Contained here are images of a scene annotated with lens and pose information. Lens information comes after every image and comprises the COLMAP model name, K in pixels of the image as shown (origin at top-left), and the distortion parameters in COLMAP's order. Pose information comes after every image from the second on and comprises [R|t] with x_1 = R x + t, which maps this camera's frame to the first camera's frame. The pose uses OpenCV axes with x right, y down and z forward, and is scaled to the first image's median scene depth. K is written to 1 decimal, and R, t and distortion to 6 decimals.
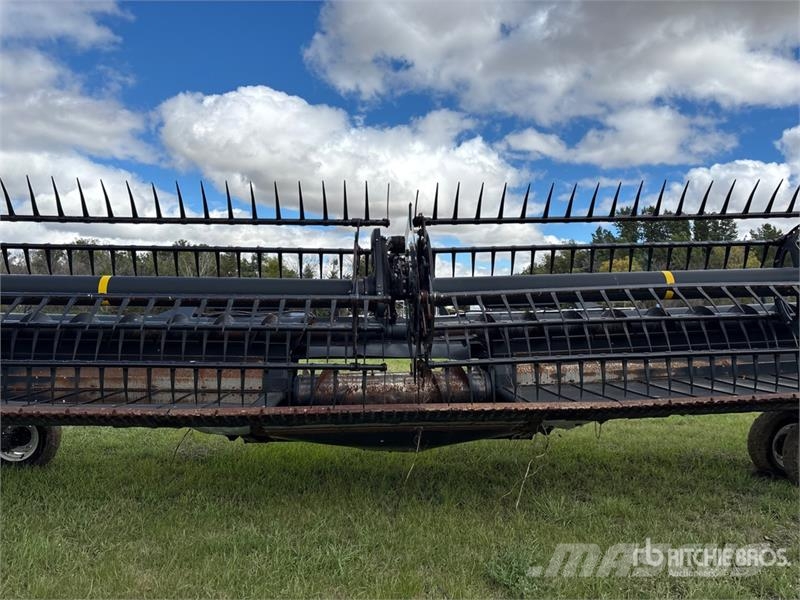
lens RADIAL K [[607.8, 0, 390.4], [0, 607.8, 300.2], [0, 0, 1]] dist [0.040244, -0.045790]
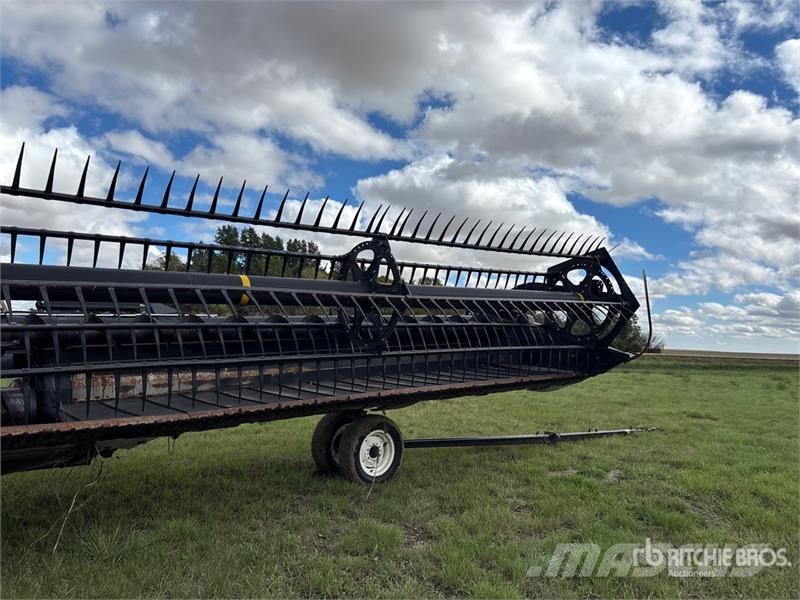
lens RADIAL K [[607.8, 0, 396.9], [0, 607.8, 299.3], [0, 0, 1]] dist [0.040244, -0.045790]
pose [[0.799813, 0.053442, 0.597866, 0.026571], [-0.037522, 0.998532, -0.039061, 0.007488], [-0.599076, 0.008808, 0.800644, 0.029210]]
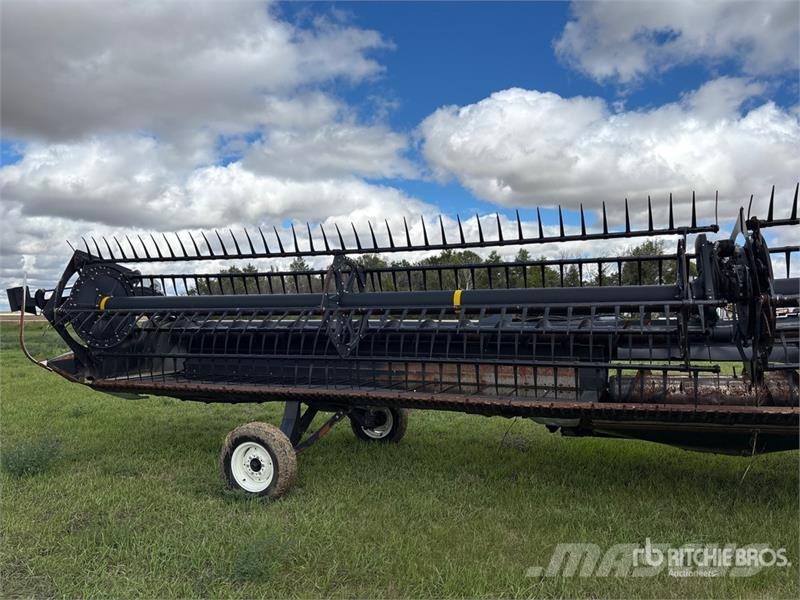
lens RADIAL K [[607.8, 0, 381.7], [0, 607.8, 303.7], [0, 0, 1]] dist [0.040244, -0.045790]
pose [[0.910589, -0.026944, -0.412434, -0.074104], [0.028554, 0.999590, -0.002260, -0.010767], [0.412325, -0.009719, 0.910985, -0.135404]]
